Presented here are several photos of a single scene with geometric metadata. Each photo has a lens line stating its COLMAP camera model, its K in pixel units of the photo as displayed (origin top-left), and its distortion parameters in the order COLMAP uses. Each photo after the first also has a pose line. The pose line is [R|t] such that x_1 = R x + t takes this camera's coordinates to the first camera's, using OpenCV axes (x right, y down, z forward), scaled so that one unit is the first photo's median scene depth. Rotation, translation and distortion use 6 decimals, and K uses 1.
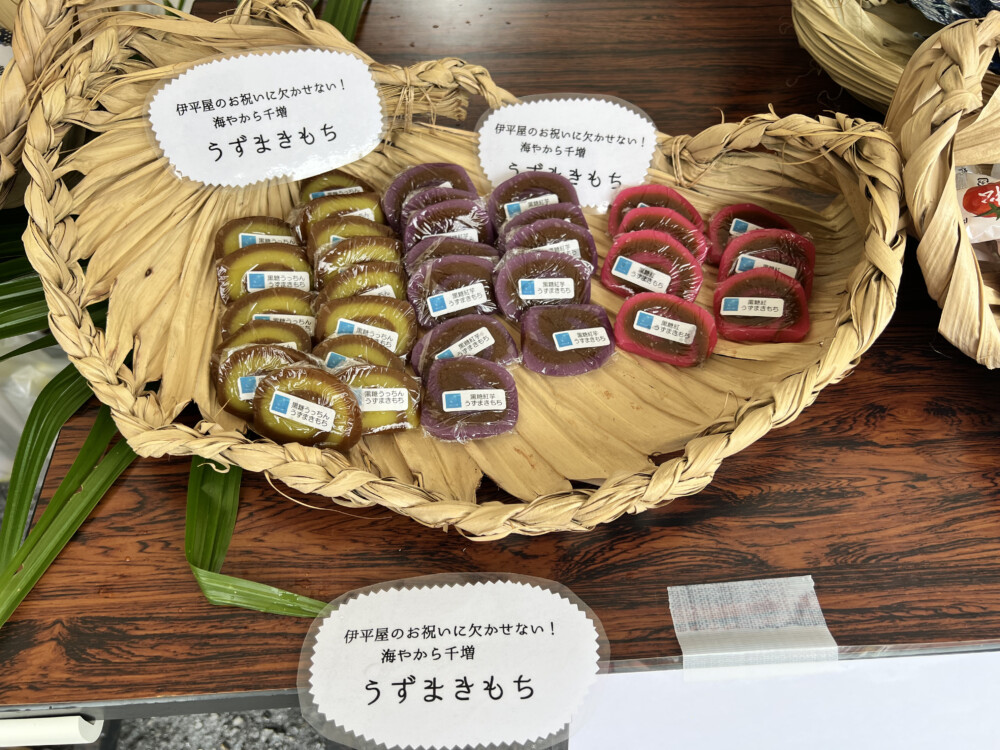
lens RADIAL K [[761.1, 0, 500.1], [0, 761.1, 376.3], [0, 0, 1]] dist [0.000630, -0.002298]
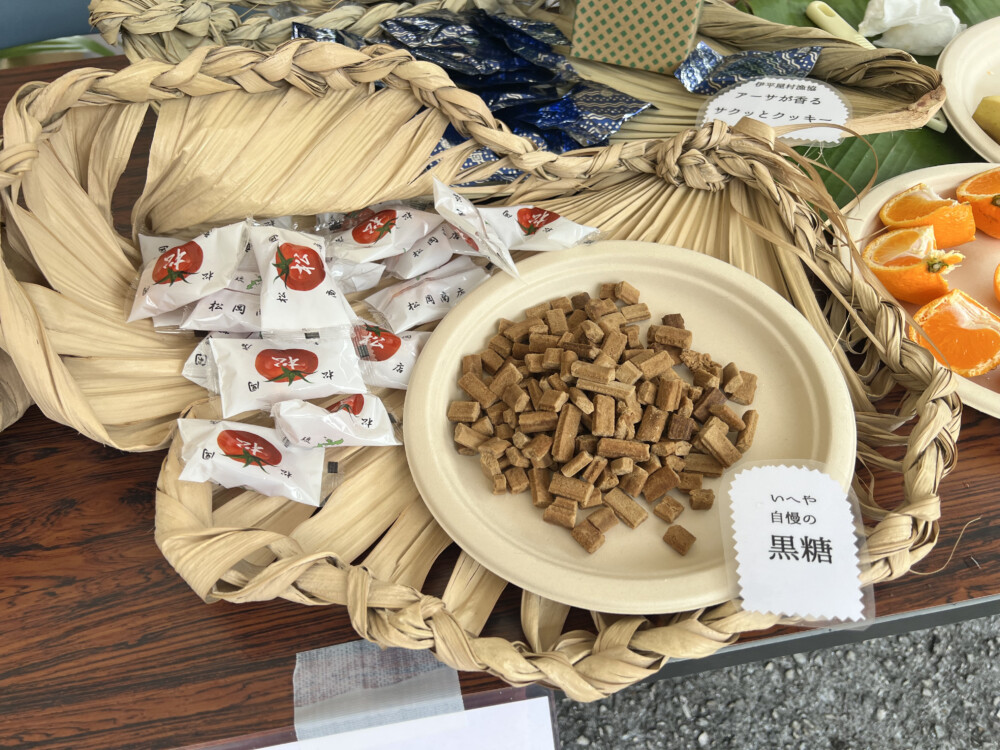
lens RADIAL K [[761.1, 0, 498.4], [0, 761.1, 375.9], [0, 0, 1]] dist [0.000630, -0.002298]
pose [[0.993404, -0.114494, 0.006268, 1.136657], [0.114608, 0.993152, -0.022686, -0.033699], [-0.003627, 0.023255, 0.999723, 0.082974]]
